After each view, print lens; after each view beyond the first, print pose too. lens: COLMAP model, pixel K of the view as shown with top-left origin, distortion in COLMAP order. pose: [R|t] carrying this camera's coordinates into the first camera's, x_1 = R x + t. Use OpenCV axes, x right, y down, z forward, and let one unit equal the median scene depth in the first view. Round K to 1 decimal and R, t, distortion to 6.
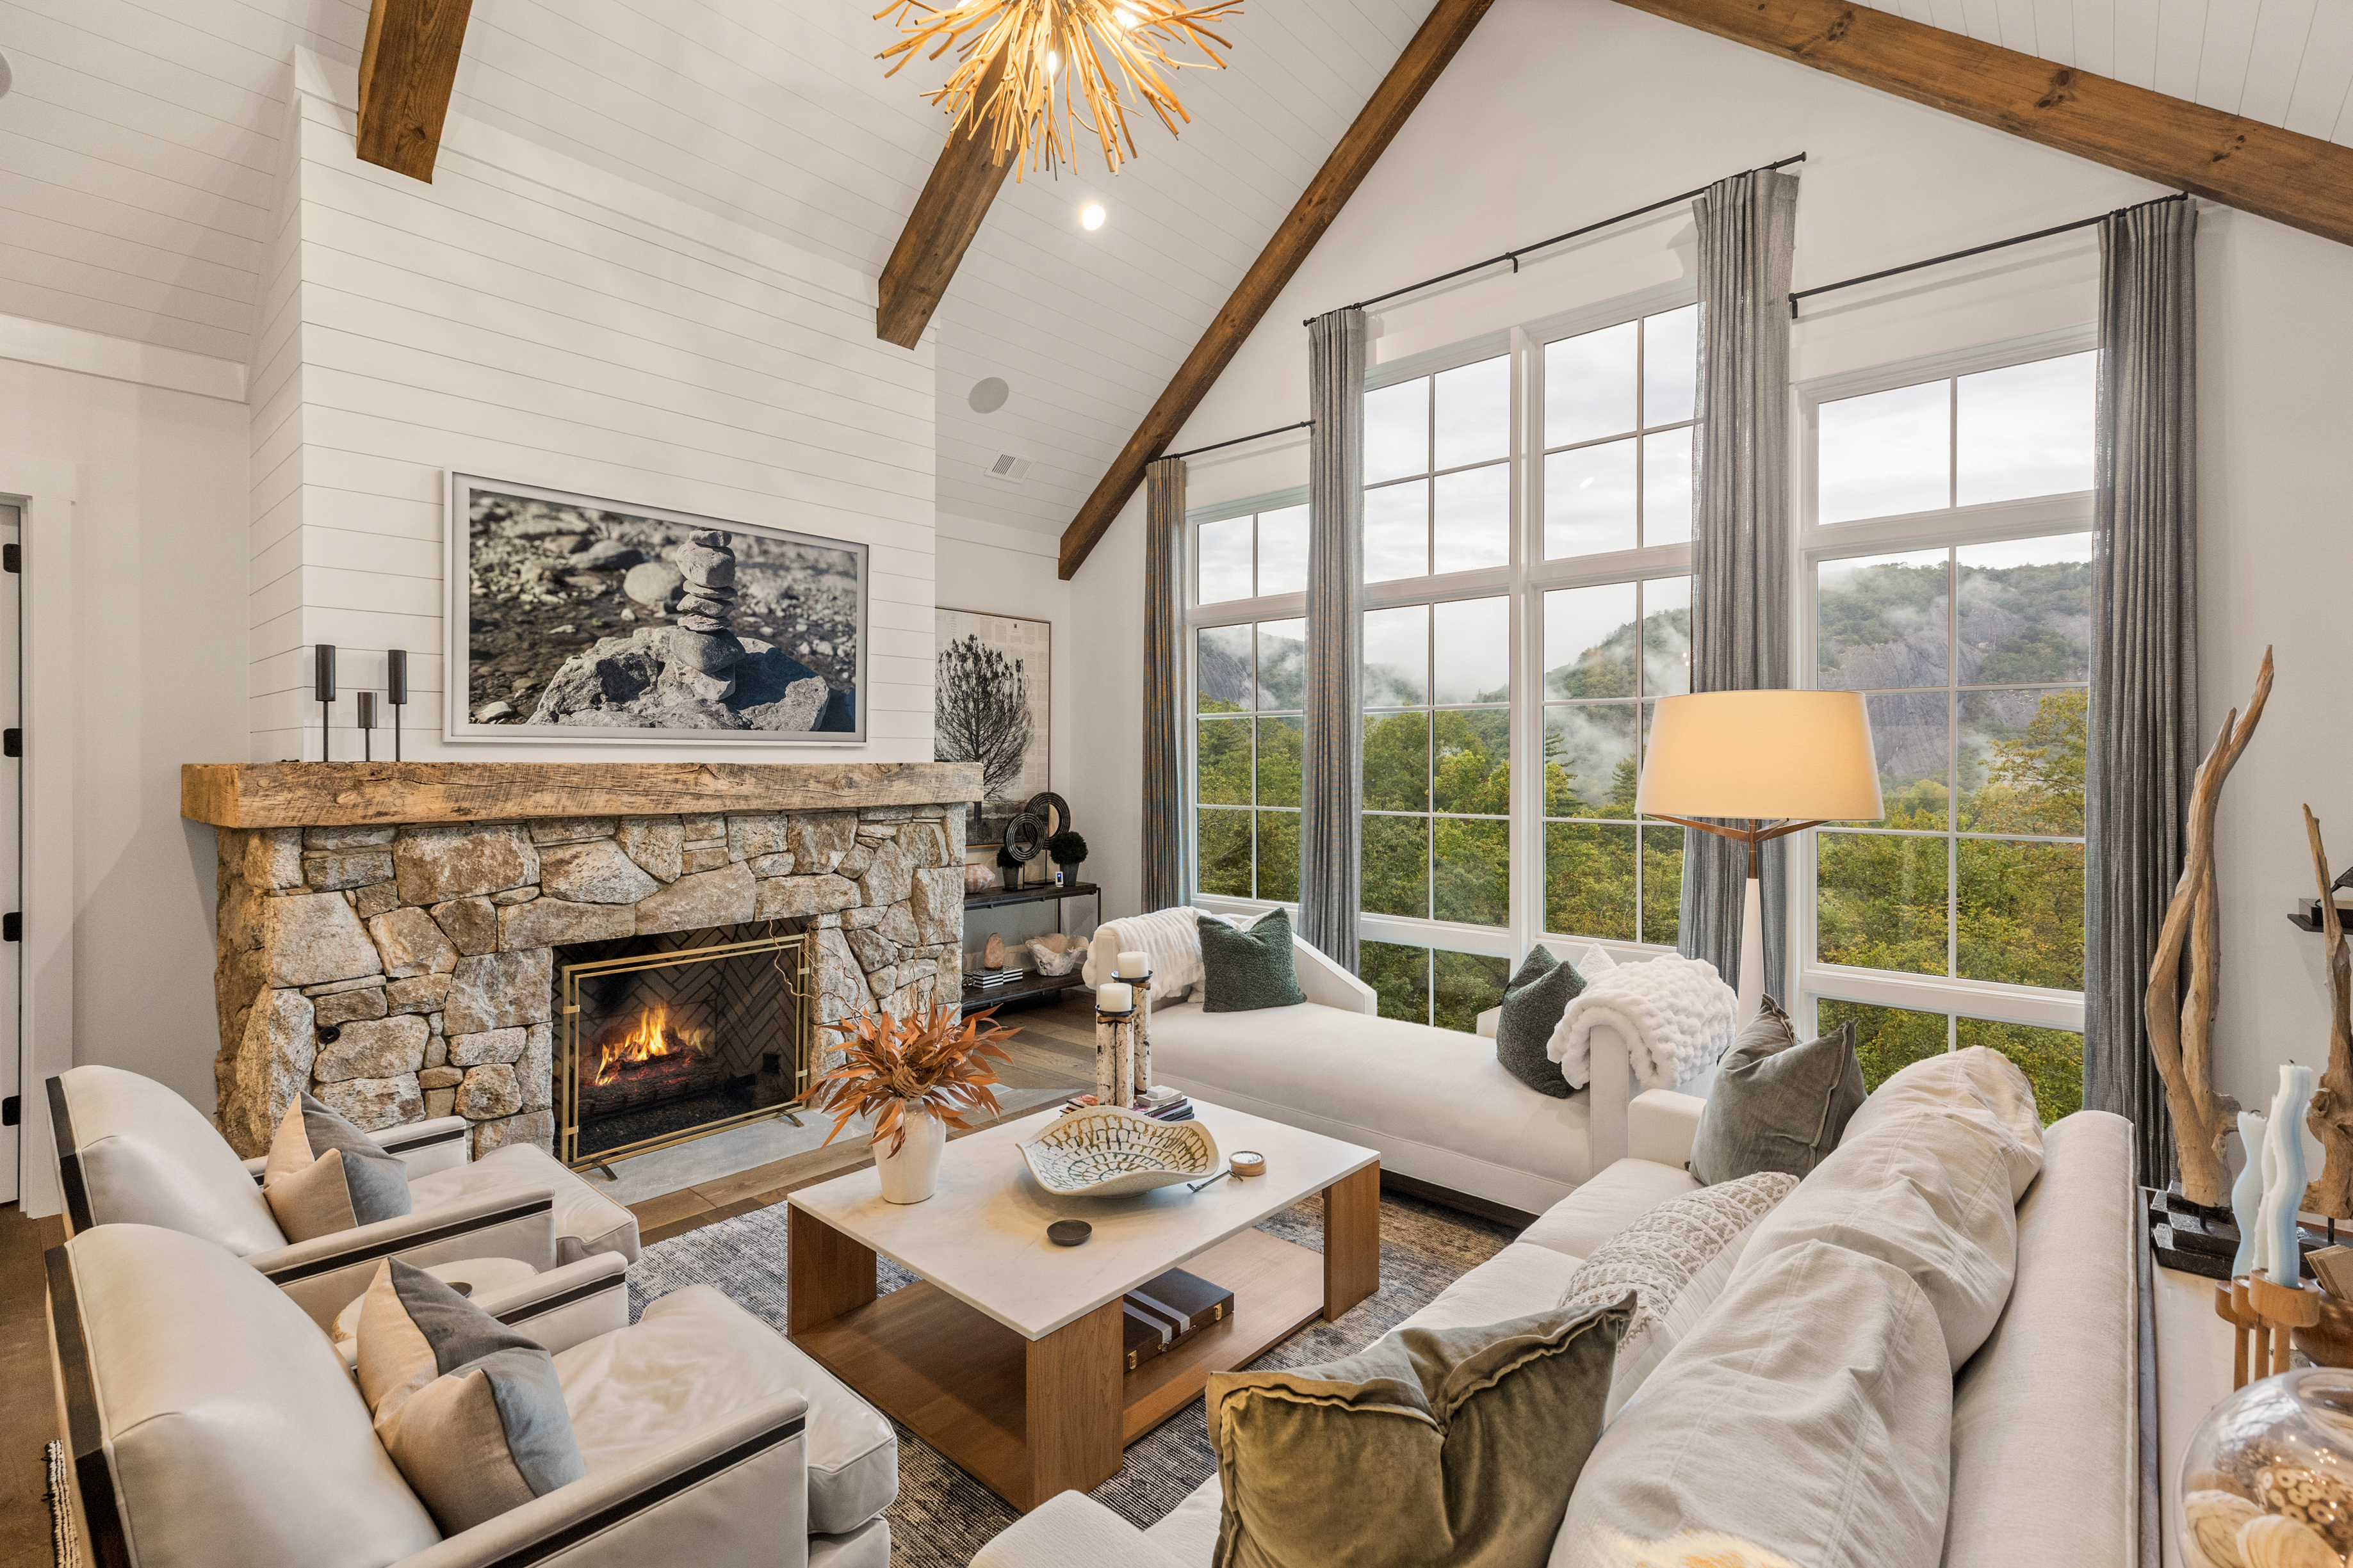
lens RADIAL K [[1051.5, 0, 1183.1], [0, 1051.5, 763.7], [0, 0, 1]] dist [0.005538, 0.000301]
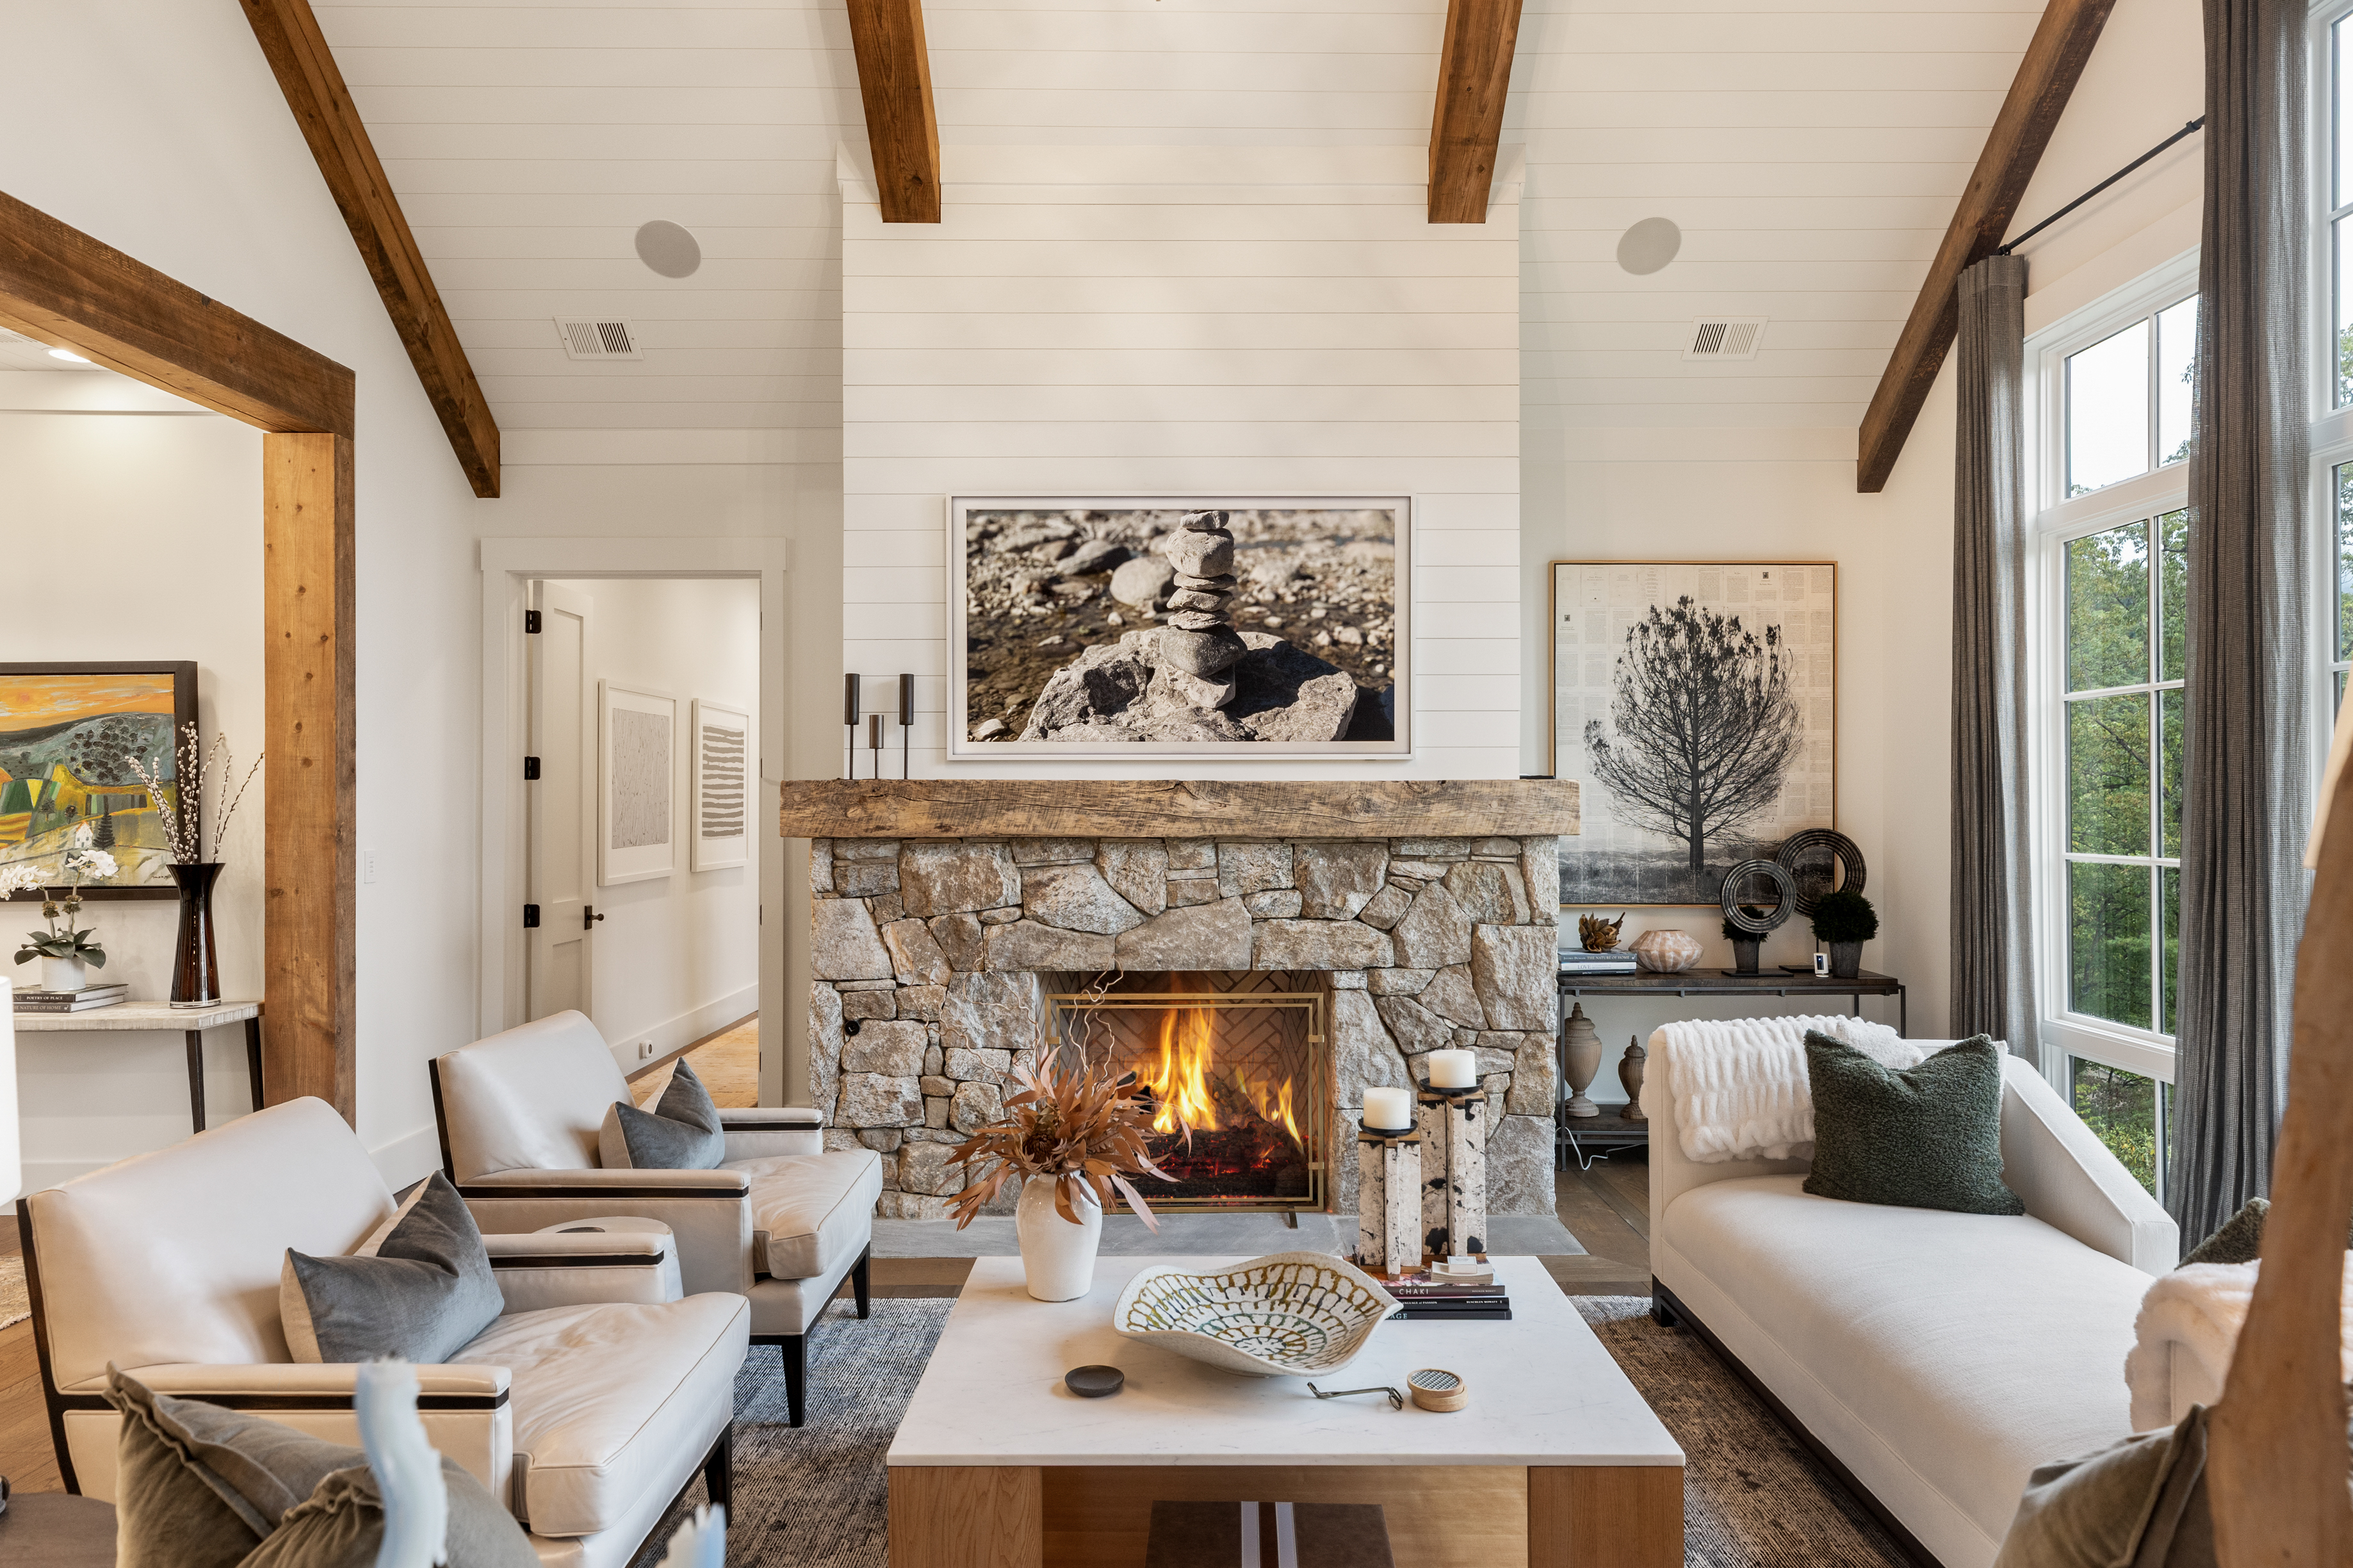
lens RADIAL K [[1423.1, 0, 1182.4], [0, 1423.1, 788.7], [0, 0, 1]] dist [0.008514, 0.000750]
pose [[0.667136, -0.005691, -0.744914, 0.434837], [0.000074, 0.999971, -0.007574, 0.015620], [0.744936, 0.004998, 0.667117, 0.220809]]
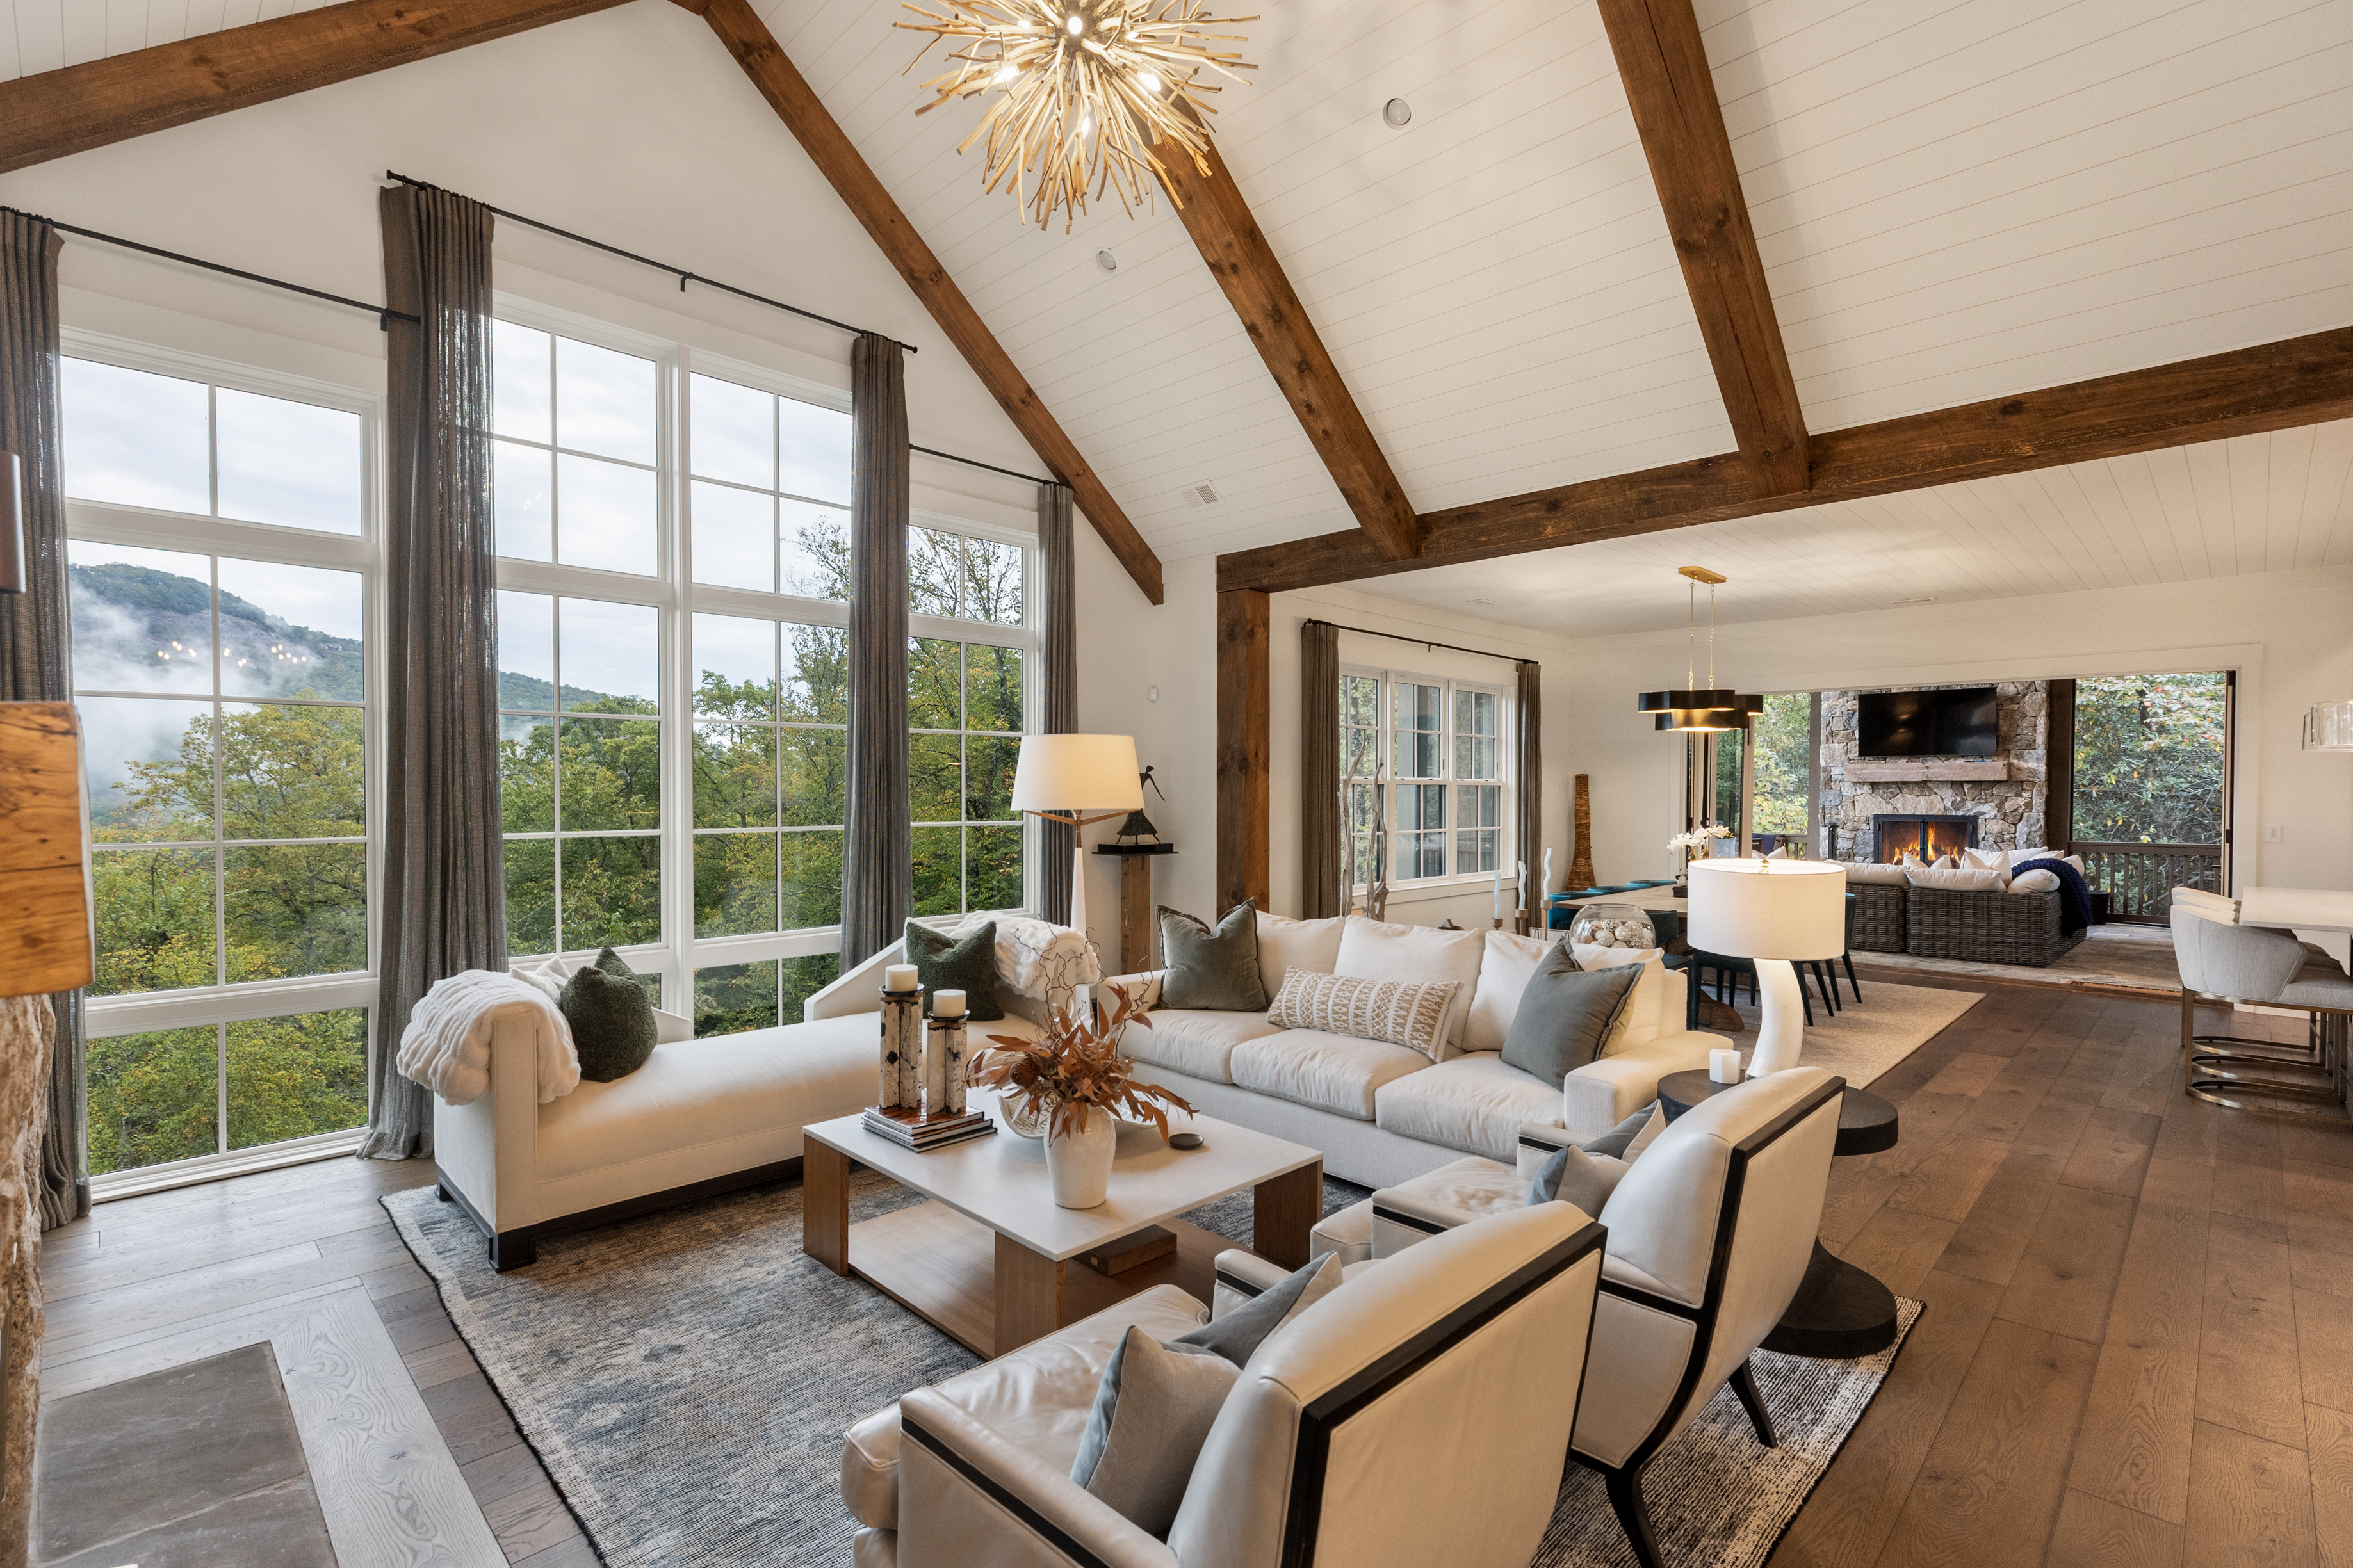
lens RADIAL K [[1071.0, 0, 1169.2], [0, 1071.0, 805.7], [0, 0, 1]] dist [0.009473, 0.000680]
pose [[0.062267, -0.017049, 0.997914, -0.863769], [0.000637, 0.999855, 0.017042, 0.013049], [-0.998059, -0.000426, 0.062268, 0.585382]]
